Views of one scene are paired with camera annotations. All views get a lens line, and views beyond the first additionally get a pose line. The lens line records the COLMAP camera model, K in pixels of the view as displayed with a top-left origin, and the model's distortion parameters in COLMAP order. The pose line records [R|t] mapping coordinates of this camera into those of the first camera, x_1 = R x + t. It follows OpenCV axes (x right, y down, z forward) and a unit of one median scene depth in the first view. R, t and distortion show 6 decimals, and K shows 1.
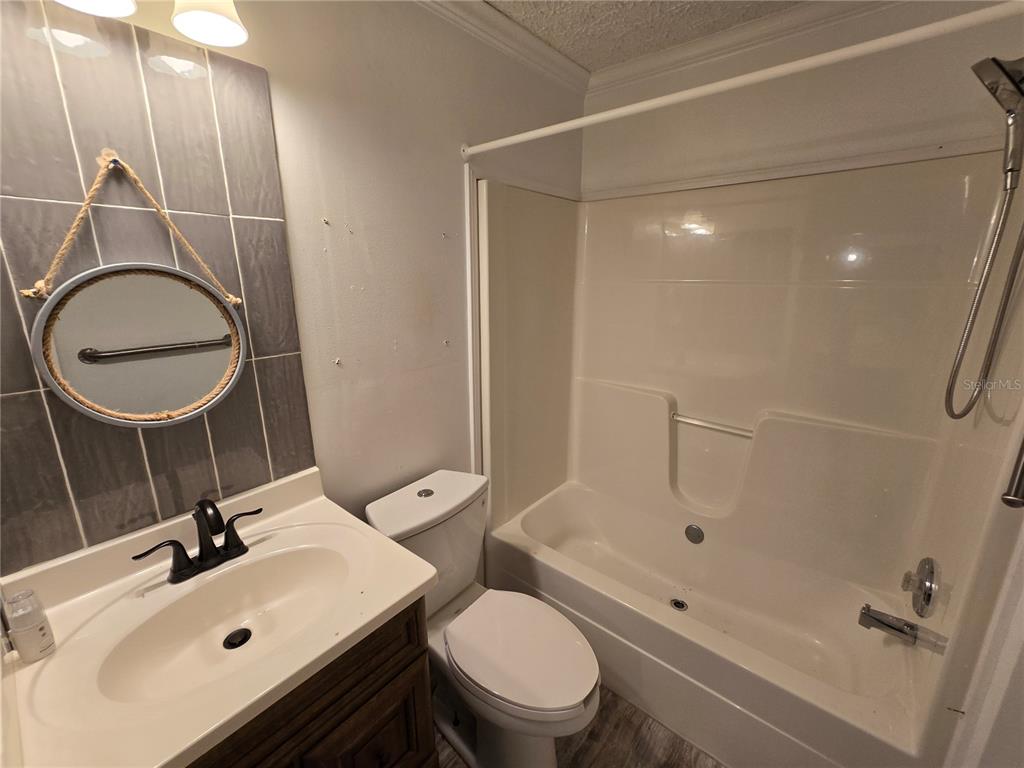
lens RADIAL K [[416.3, 0, 510.3], [0, 416.3, 377.3], [0, 0, 1]] dist [-0.001438, 0.000348]
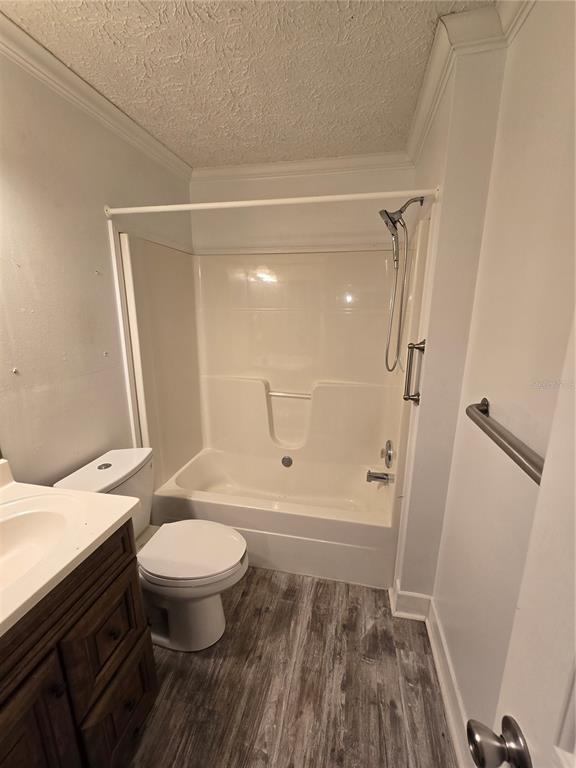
lens RADIAL K [[312.2, 0, 288.0], [0, 312.2, 384.0], [0, 0, 1]] dist [-0.001438, 0.000348]
pose [[0.887437, -0.100561, 0.449825, -0.105449], [0.102886, 0.994505, 0.019350, 0.057499], [-0.449299, 0.029109, 0.892907, -0.155547]]
